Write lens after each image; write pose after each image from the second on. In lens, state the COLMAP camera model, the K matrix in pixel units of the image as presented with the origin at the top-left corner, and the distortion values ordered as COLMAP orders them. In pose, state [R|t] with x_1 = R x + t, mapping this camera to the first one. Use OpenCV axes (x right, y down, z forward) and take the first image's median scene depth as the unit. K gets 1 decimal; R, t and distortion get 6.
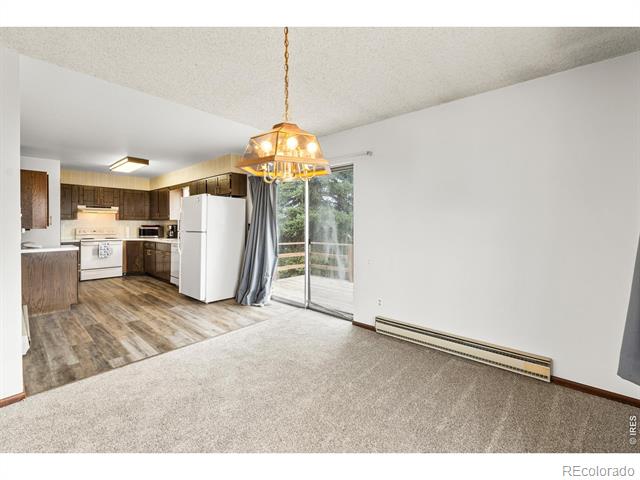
lens RADIAL K [[273.9, 0, 320.8], [0, 273.9, 225.4], [0, 0, 1]] dist [-0.002371, 0.001013]
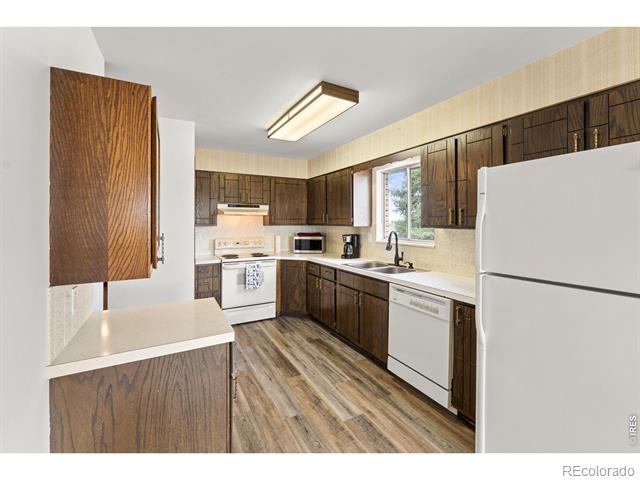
lens RADIAL K [[273.9, 0, 317.7], [0, 273.9, 220.1], [0, 0, 1]] dist [-0.002371, 0.001013]
pose [[0.939781, -0.005417, -0.341734, -0.452989], [0.002416, 0.999955, -0.009206, -0.029276], [0.341769, 0.007826, 0.939751, 0.482054]]
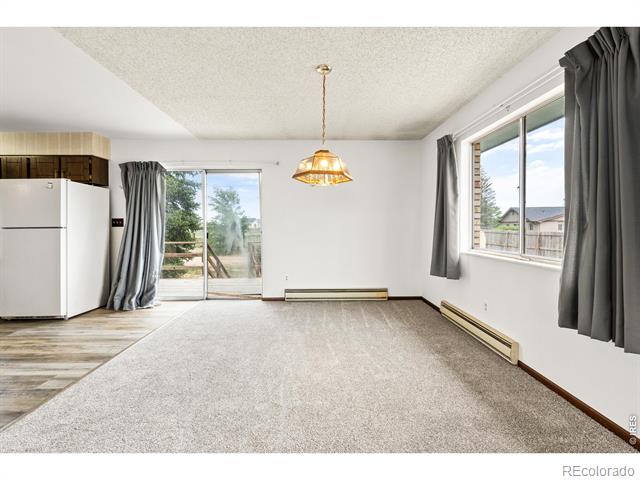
lens RADIAL K [[273.9, 0, 315.8], [0, 273.9, 227.9], [0, 0, 1]] dist [-0.002371, 0.001013]
pose [[0.747723, -0.005107, 0.663991, -0.313659], [0.006599, 0.999978, 0.000260, 0.023237], [-0.663978, 0.004187, 0.747741, -0.043316]]
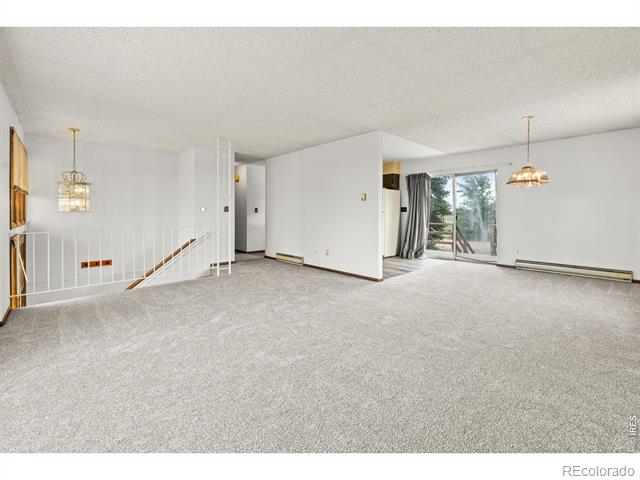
lens RADIAL K [[273.9, 0, 328.9], [0, 273.9, 216.4], [0, 0, 1]] dist [-0.002371, 0.001013]
pose [[0.996191, 0.000058, -0.087204, -0.464508], [0.000748, 0.999957, 0.009207, 0.026015], [0.087200, -0.009237, 0.996148, -0.461287]]
